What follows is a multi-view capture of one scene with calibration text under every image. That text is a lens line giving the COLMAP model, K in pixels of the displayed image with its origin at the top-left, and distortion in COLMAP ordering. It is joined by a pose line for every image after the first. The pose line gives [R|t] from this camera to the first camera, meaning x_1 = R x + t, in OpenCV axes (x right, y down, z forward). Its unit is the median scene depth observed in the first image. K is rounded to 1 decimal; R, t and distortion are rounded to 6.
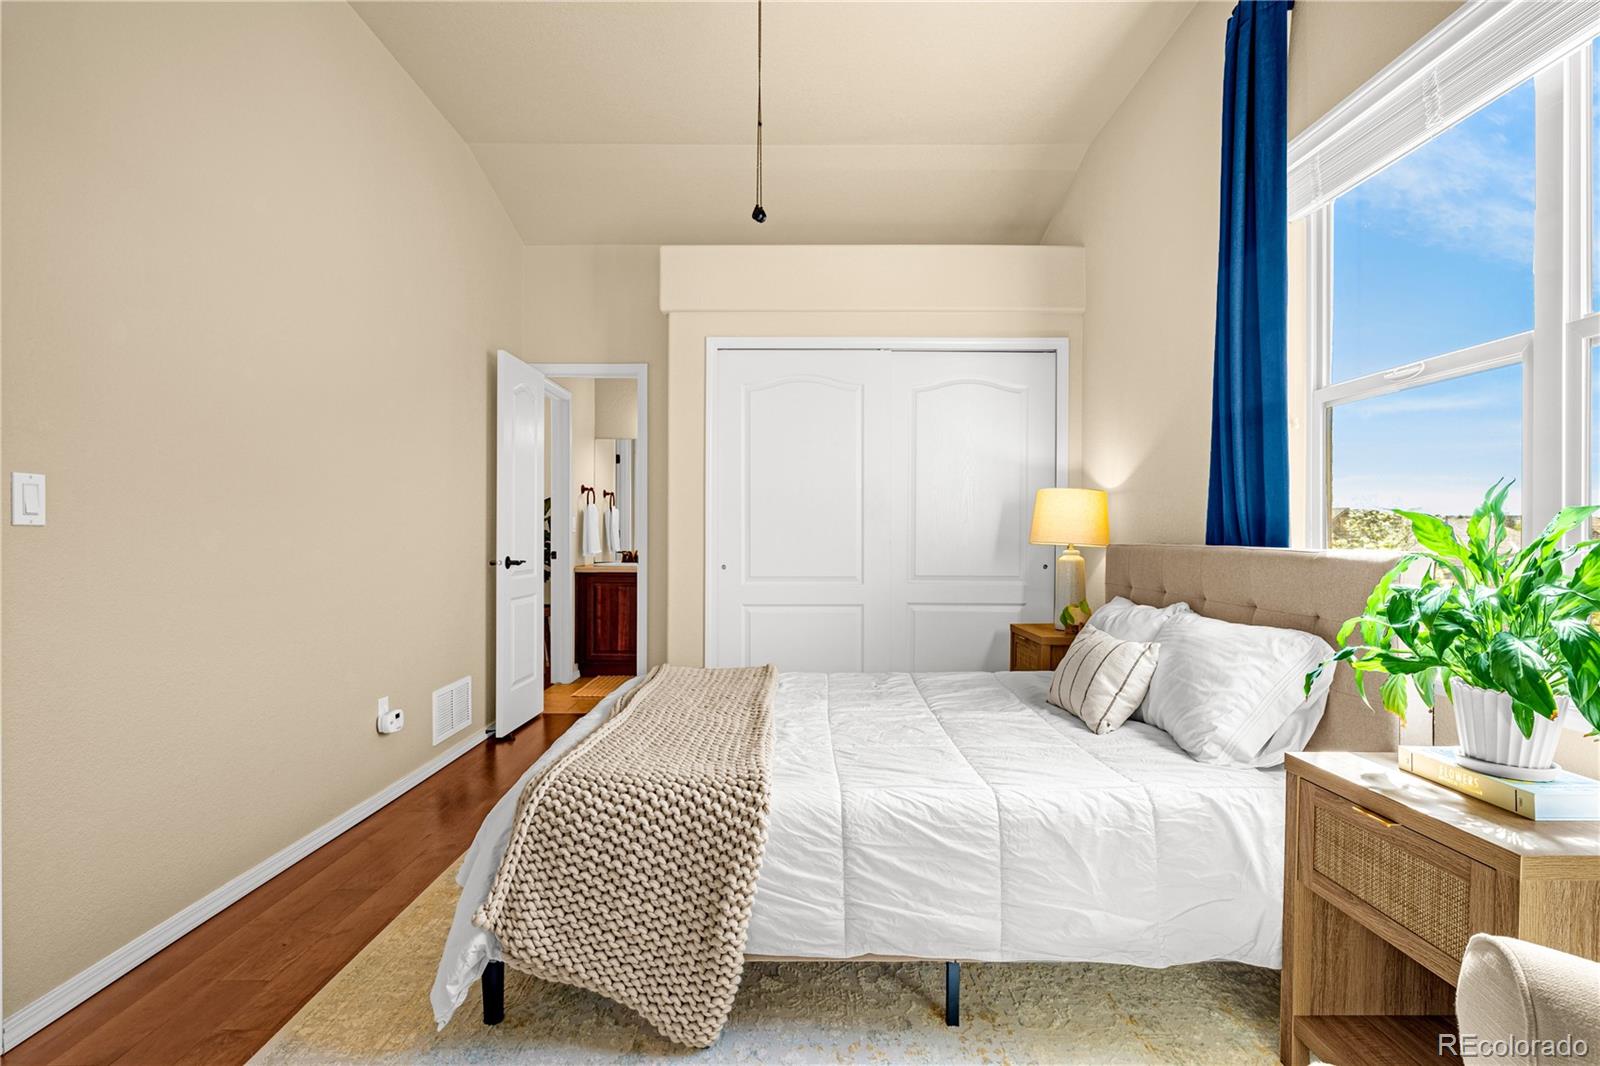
lens RADIAL K [[784.0, 0, 799.5], [0, 784.0, 536.9], [0, 0, 1]] dist [0.000977, 0.000061]
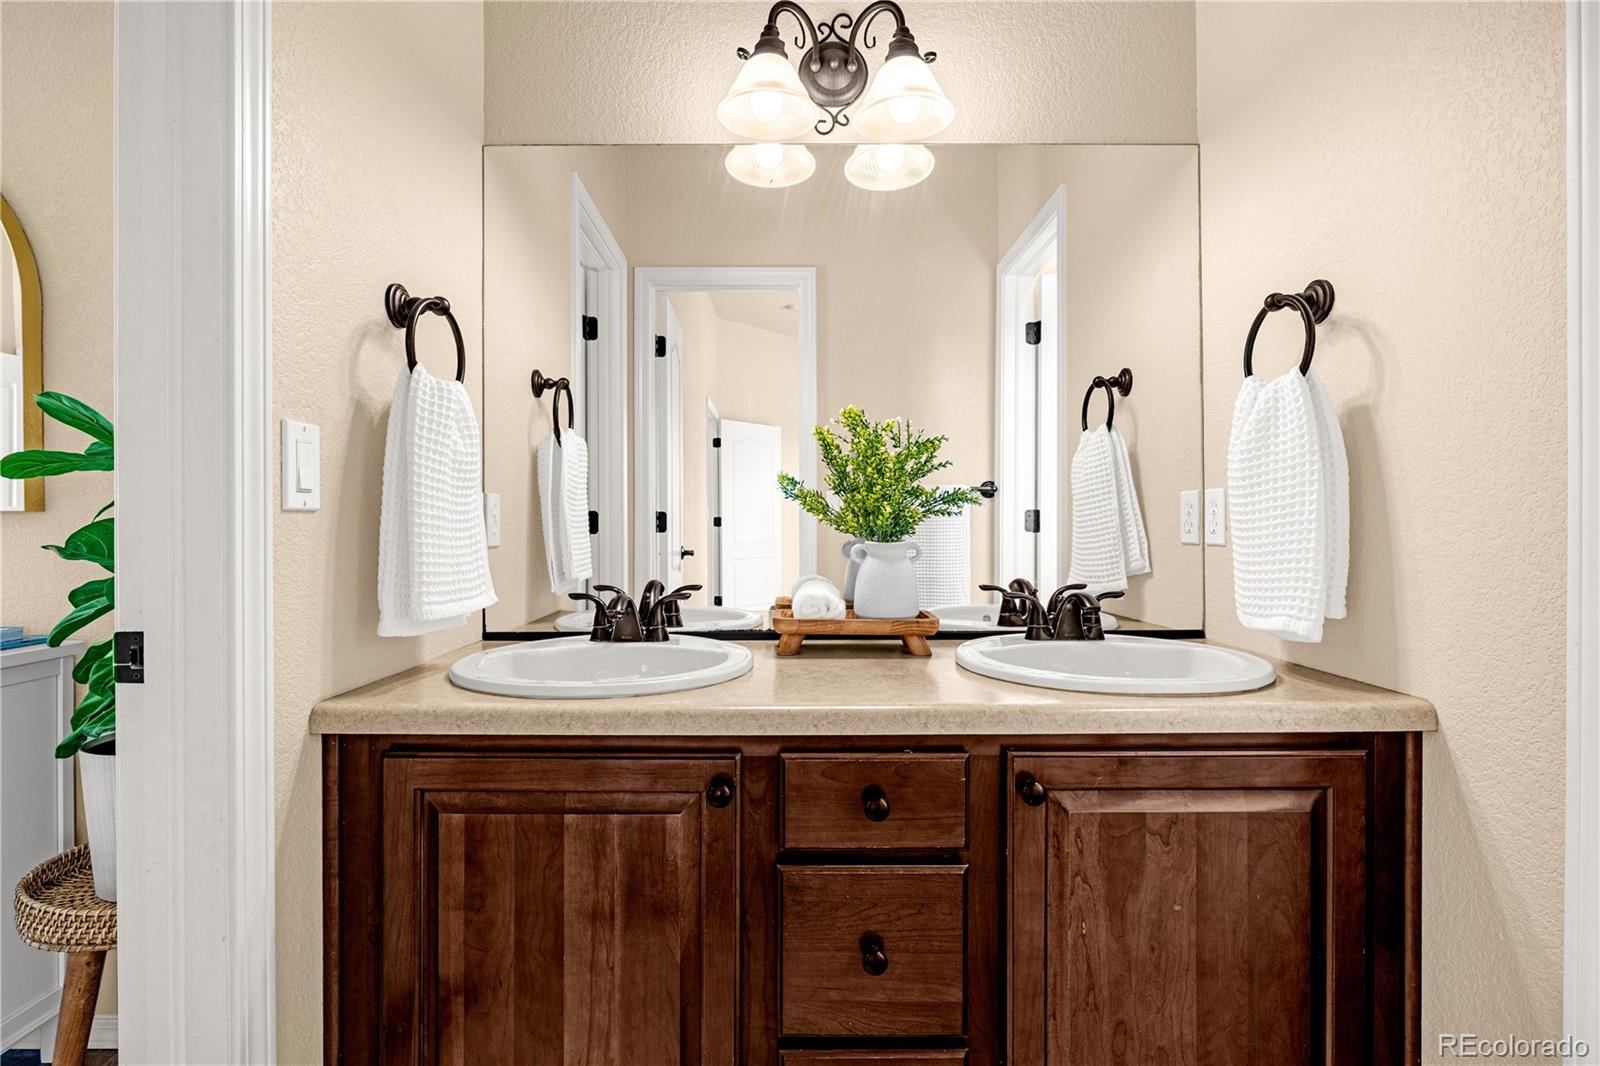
lens RADIAL K [[784.0, 0, 797.8], [0, 784.0, 531.2], [0, 0, 1]] dist [0.000977, 0.000061]
pose [[0.999935, 0.005797, 0.009812, -0.178098], [-0.005768, 0.999979, -0.003009, -0.002117], [-0.009829, 0.002952, 0.999947, 0.815805]]
